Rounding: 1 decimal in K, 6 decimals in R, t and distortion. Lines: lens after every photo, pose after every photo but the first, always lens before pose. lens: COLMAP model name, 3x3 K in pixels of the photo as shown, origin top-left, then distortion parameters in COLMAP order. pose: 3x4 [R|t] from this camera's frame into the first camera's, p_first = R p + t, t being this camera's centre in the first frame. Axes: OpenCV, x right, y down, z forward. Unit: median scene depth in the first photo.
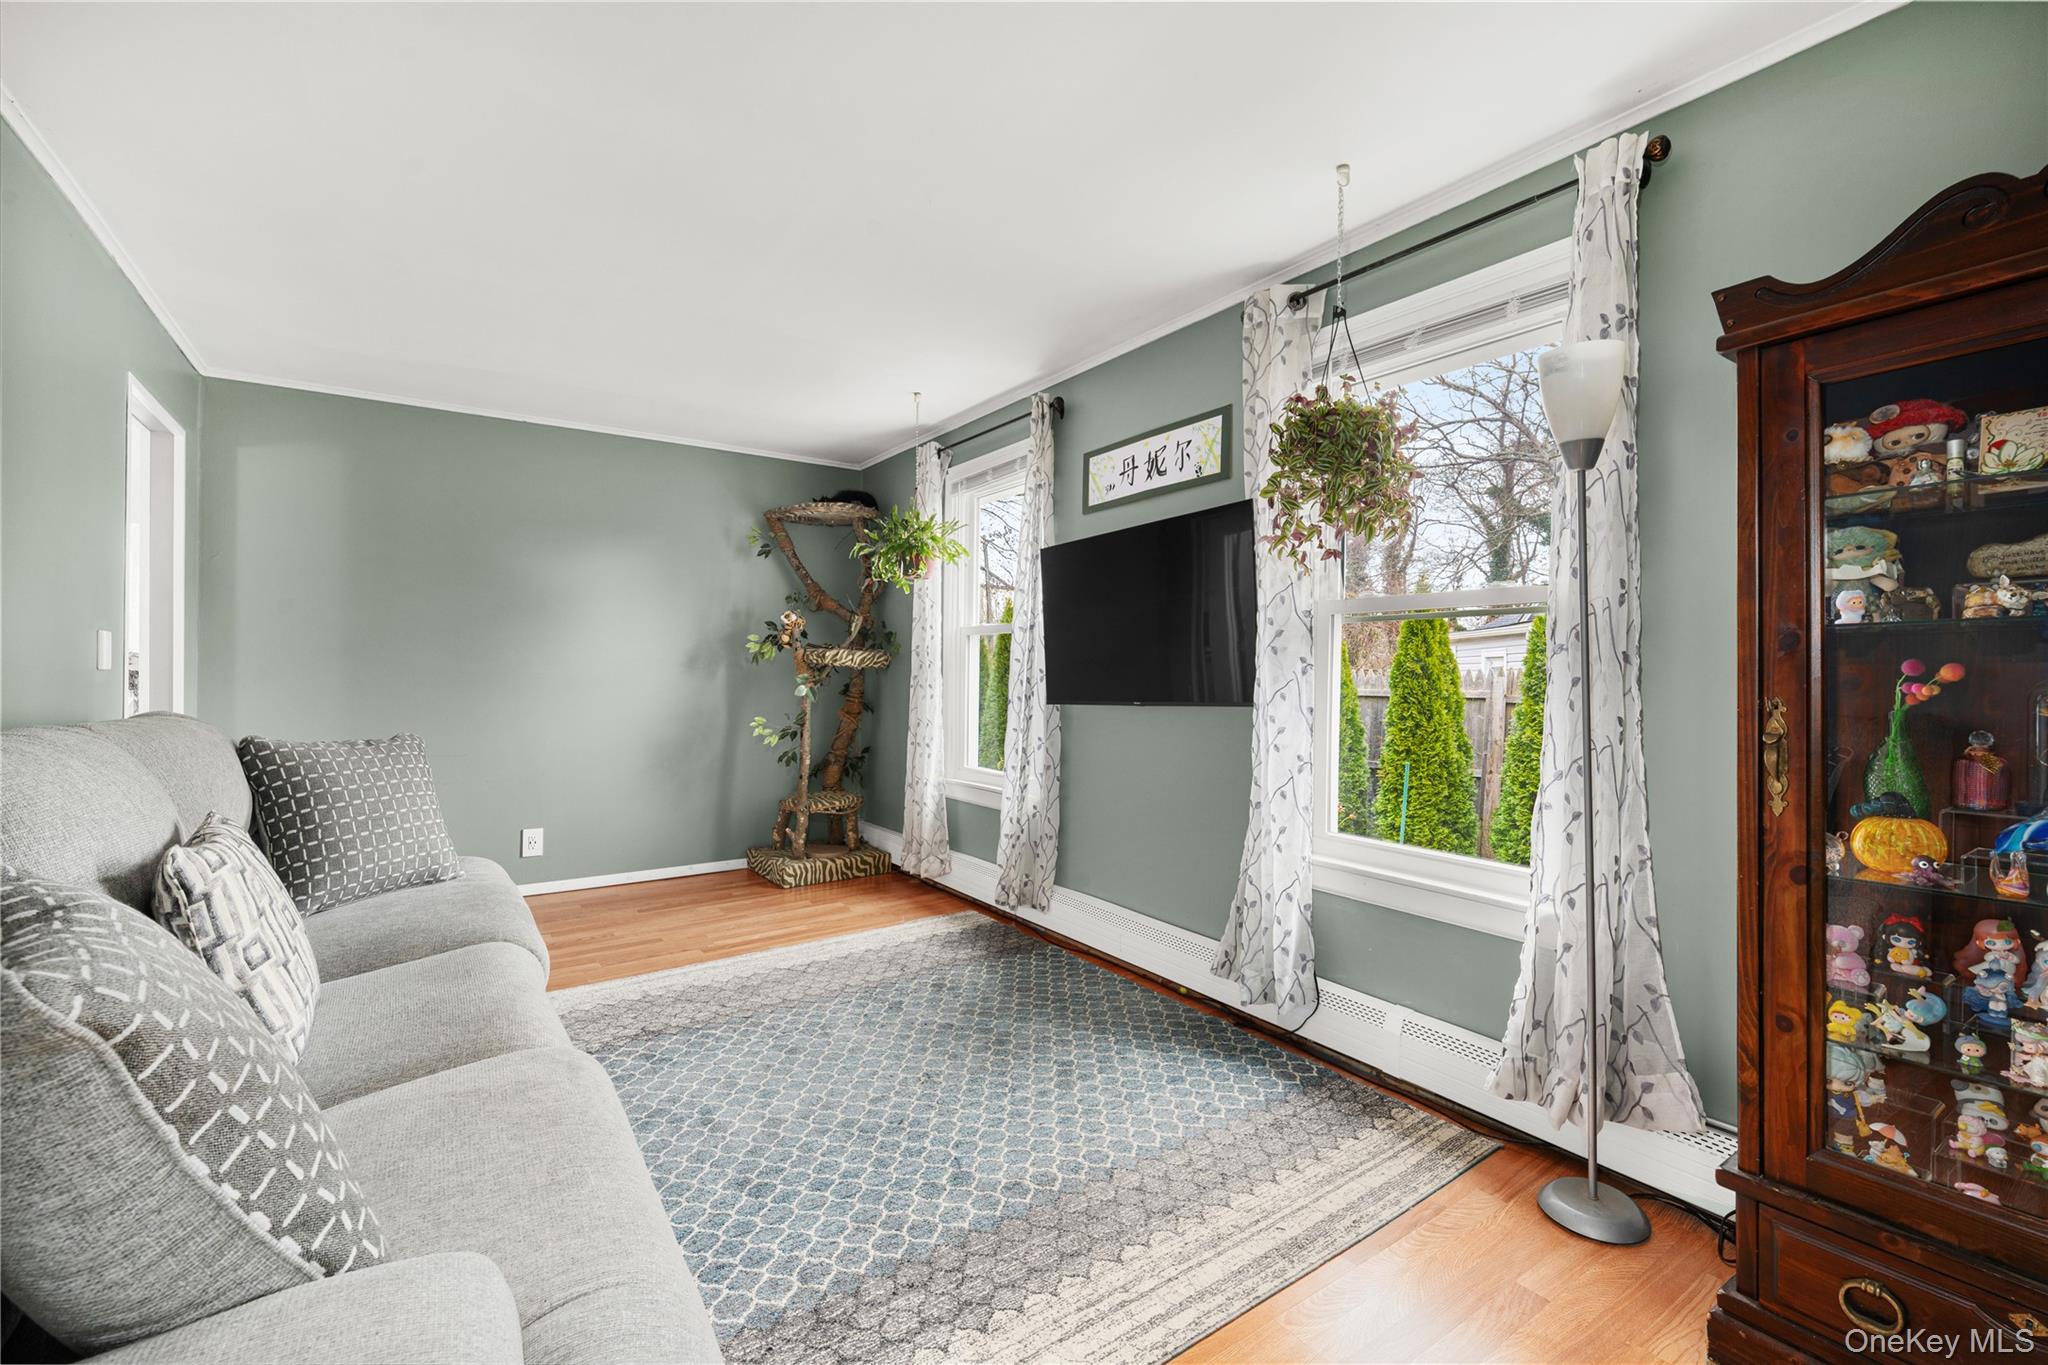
lens RADIAL K [[882.5, 0, 1020.7], [0, 882.5, 676.6], [0, 0, 1]] dist [-0.000913, -0.000116]
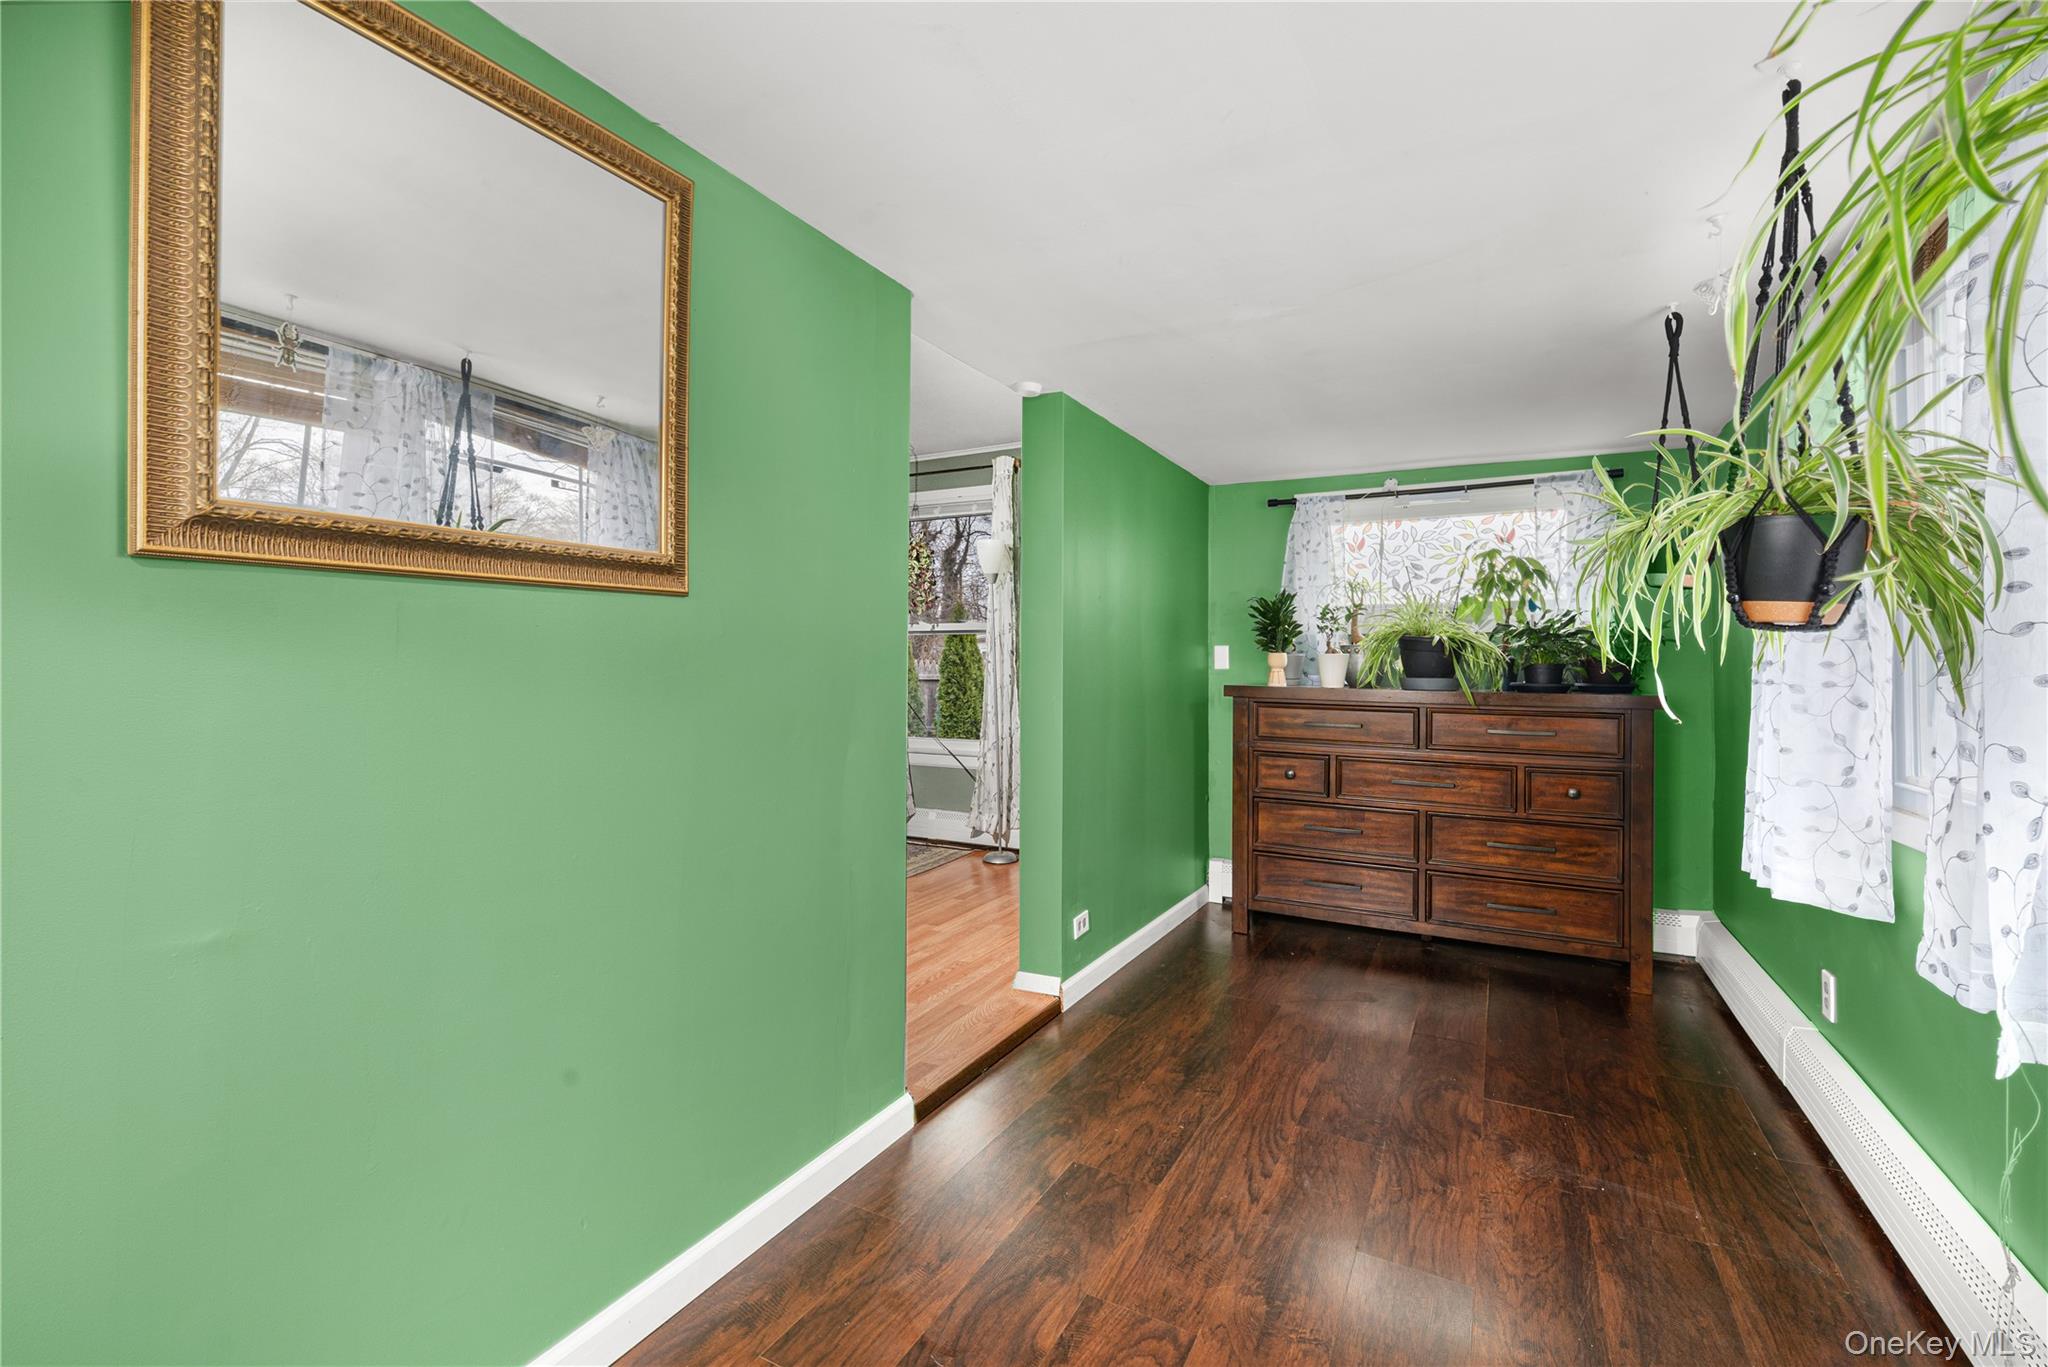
lens RADIAL K [[882.5, 0, 1021.1], [0, 882.5, 674.4], [0, 0, 1]] dist [-0.000913, -0.000116]
pose [[0.888410, -0.013257, 0.458859, -0.124937], [0.011013, 0.999911, 0.007565, 0.005843], [-0.458919, -0.001668, 0.888477, -0.342972]]
